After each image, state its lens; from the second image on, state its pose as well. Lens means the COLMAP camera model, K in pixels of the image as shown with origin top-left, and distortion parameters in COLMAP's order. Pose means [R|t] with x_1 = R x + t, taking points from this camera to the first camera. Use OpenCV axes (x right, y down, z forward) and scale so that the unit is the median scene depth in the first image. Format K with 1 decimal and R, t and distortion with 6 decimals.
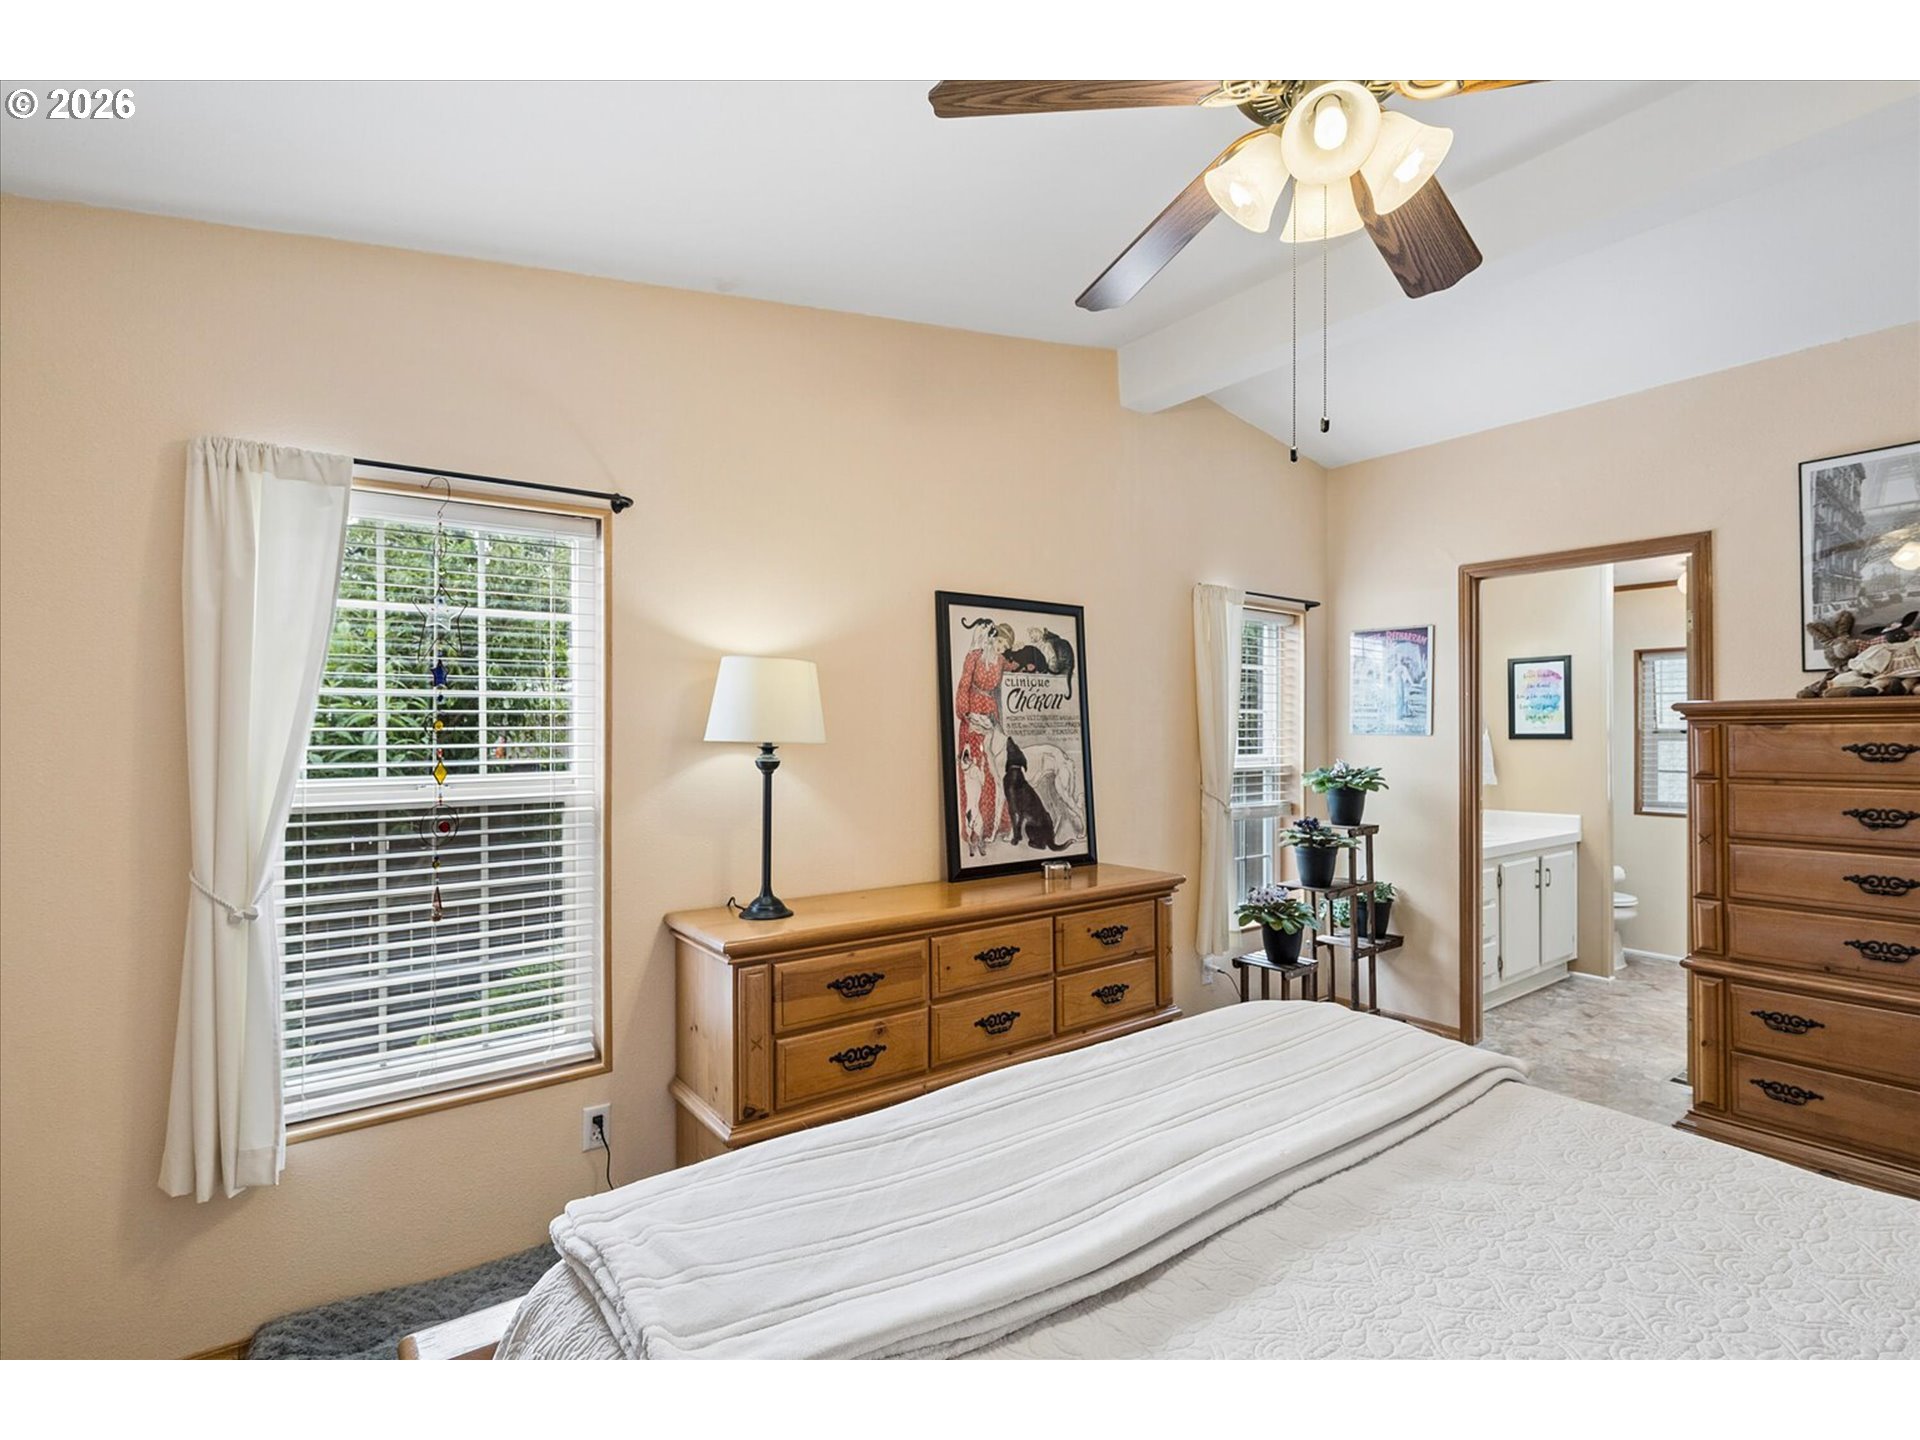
lens RADIAL K [[888.3, 0, 960.9], [0, 888.3, 733.1], [0, 0, 1]] dist [0.002054, -0.000223]
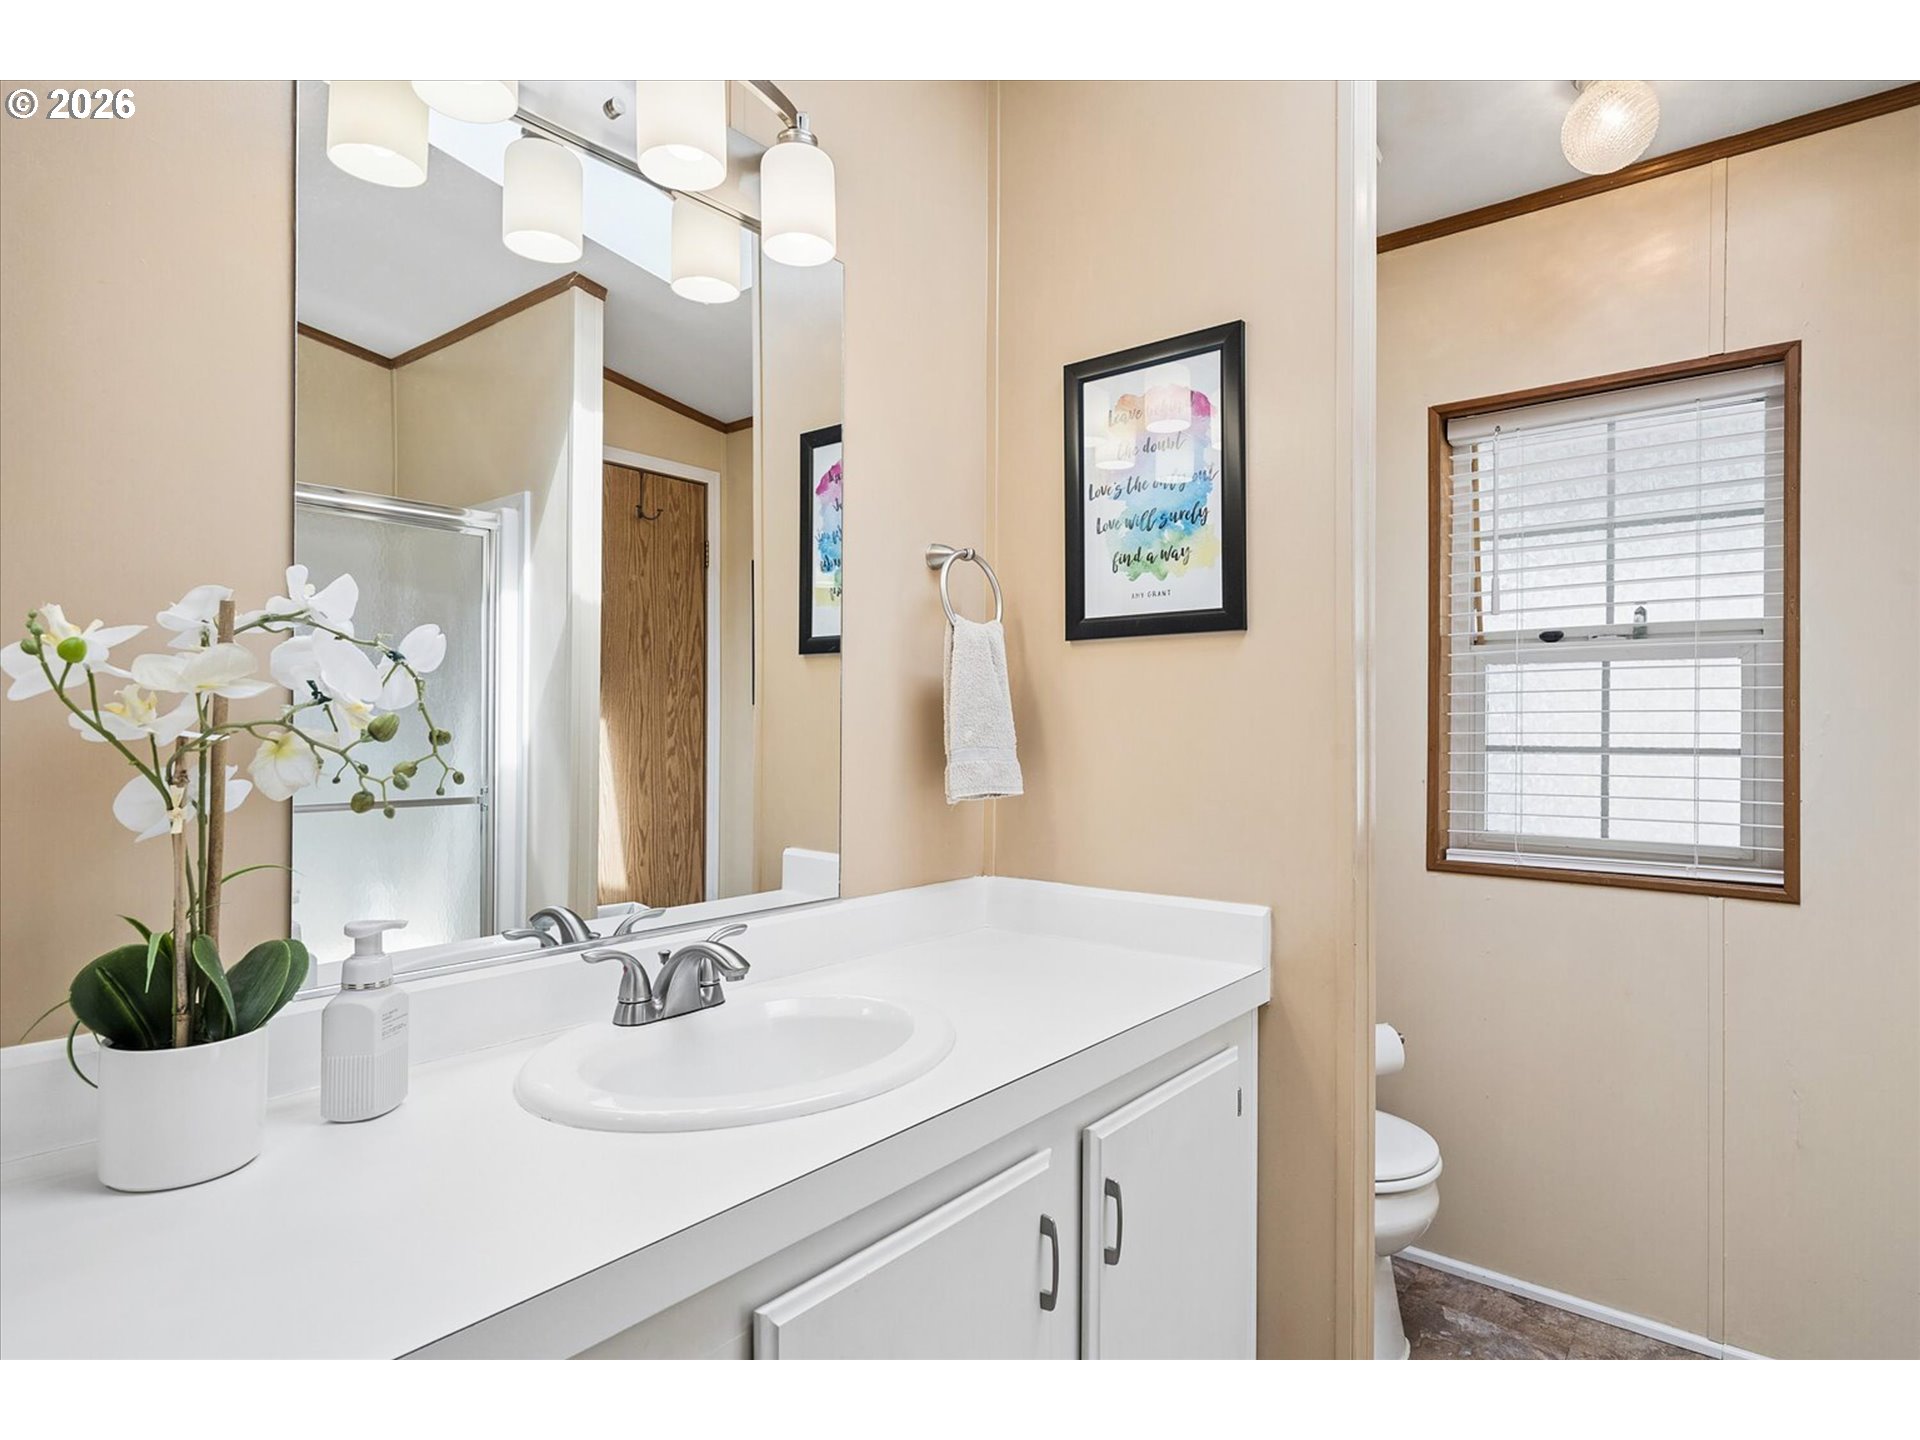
lens RADIAL K [[1040.3, 0, 957.3], [0, 1040.3, 718.7], [0, 0, 1]] dist [-0.003241, 0.003253]
pose [[0.970578, 0.005117, 0.240734, 0.499244], [-0.005166, 0.999987, -0.000428, 0.033744], [-0.240733, -0.000829, 0.970591, 0.675795]]
